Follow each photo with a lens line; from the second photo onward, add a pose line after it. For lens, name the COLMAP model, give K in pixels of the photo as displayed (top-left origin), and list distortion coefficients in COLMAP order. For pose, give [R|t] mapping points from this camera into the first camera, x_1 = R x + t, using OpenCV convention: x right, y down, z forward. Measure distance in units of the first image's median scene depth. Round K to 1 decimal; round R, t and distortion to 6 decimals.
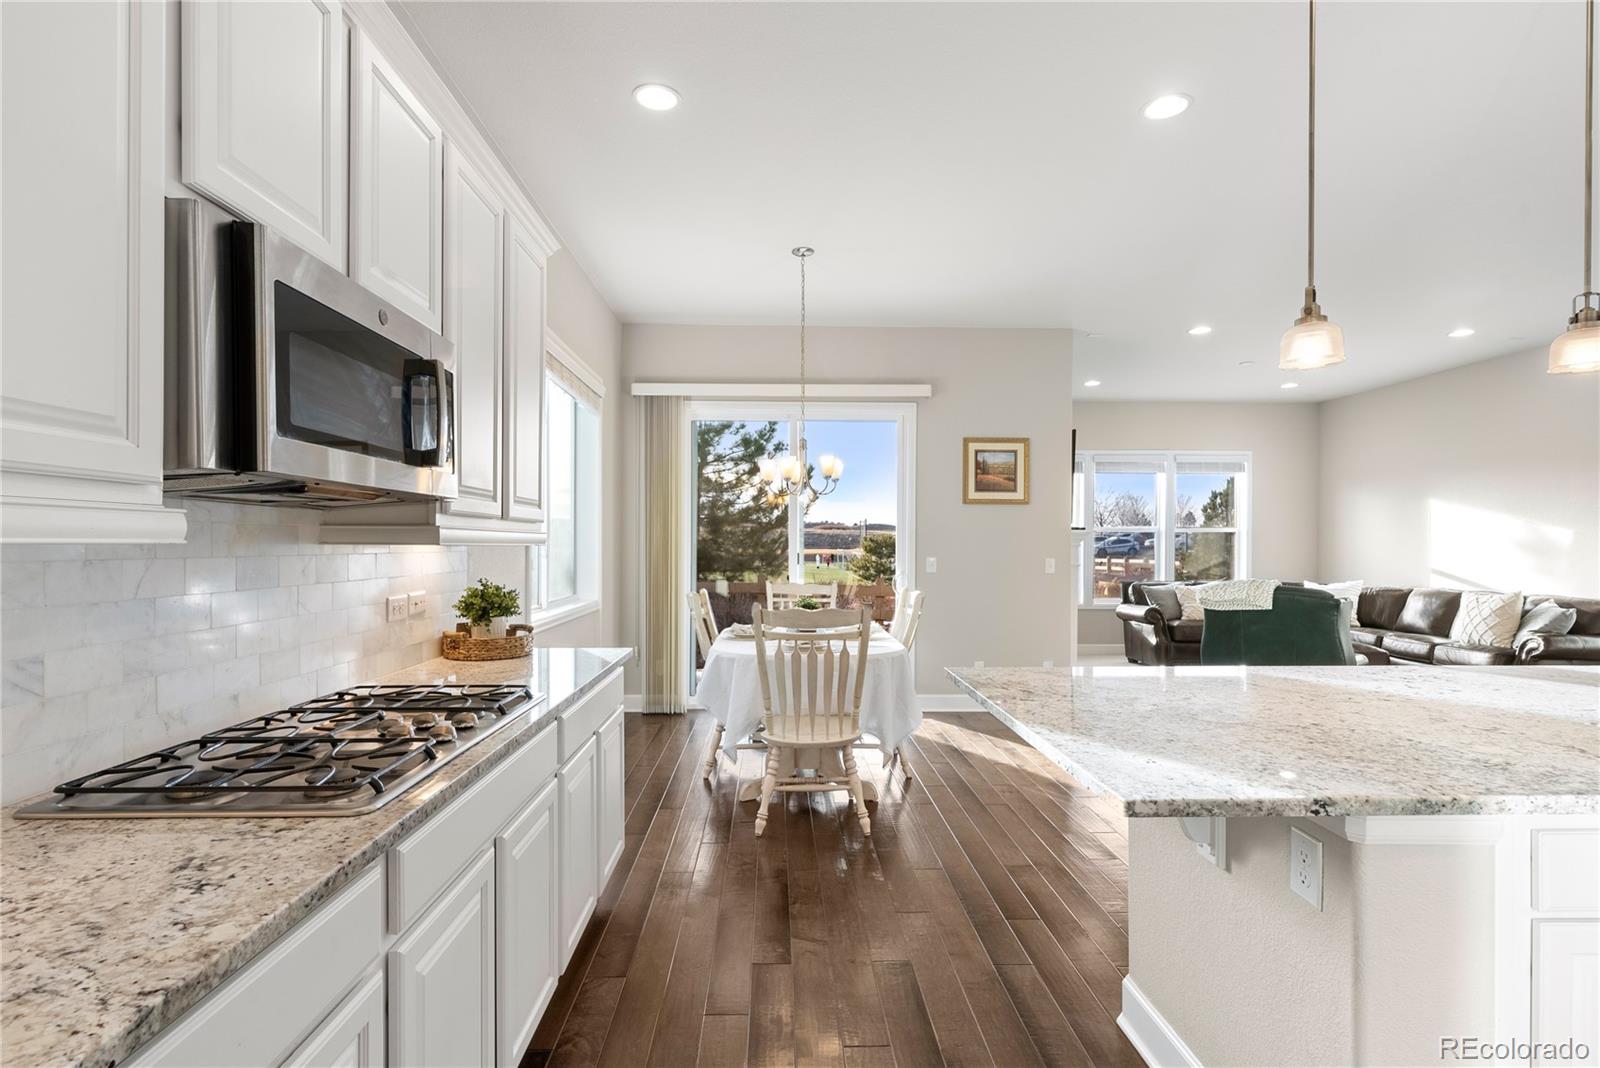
lens RADIAL K [[769.1, 0, 797.8], [0, 769.1, 546.3], [0, 0, 1]] dist [0.001640, 0.000579]
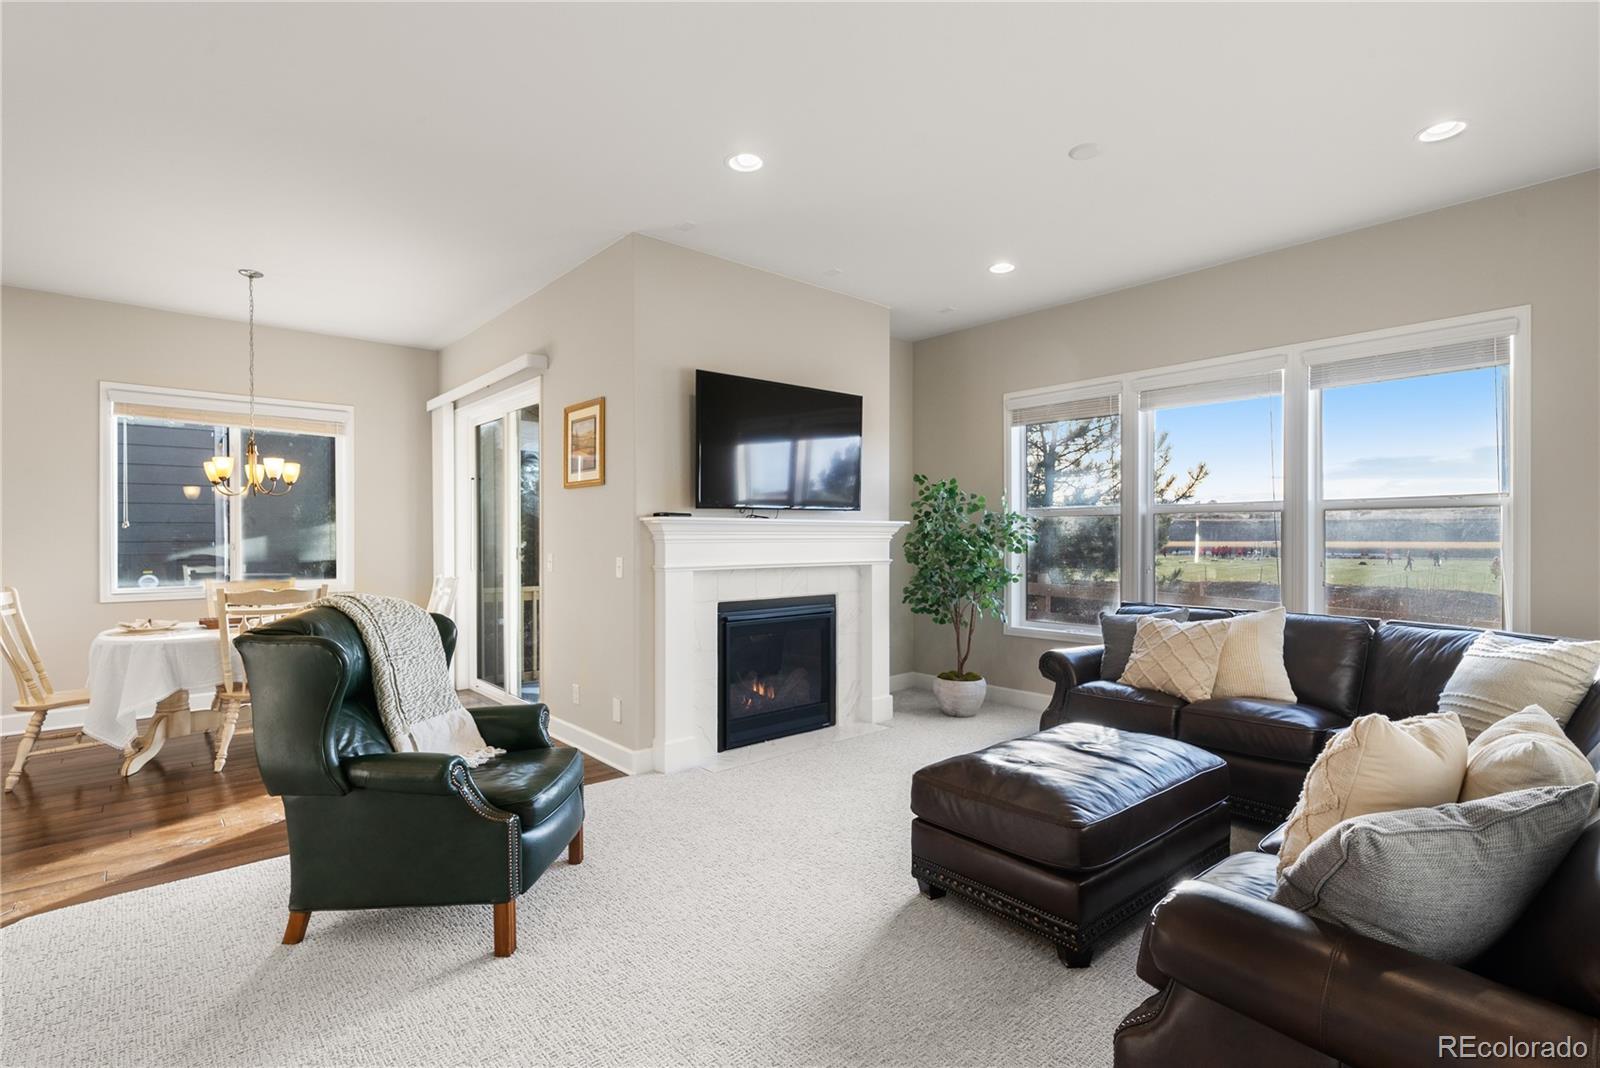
lens RADIAL K [[739.6, 0, 800.0], [0, 739.6, 540.2], [0, 0, 1]] dist [0.000474, 0.000311]
pose [[0.637529, -0.000425, -0.770426, 0.978220], [0.002026, 0.999997, 0.001125, -0.001194], [0.770424, -0.002279, 0.637528, 0.688567]]
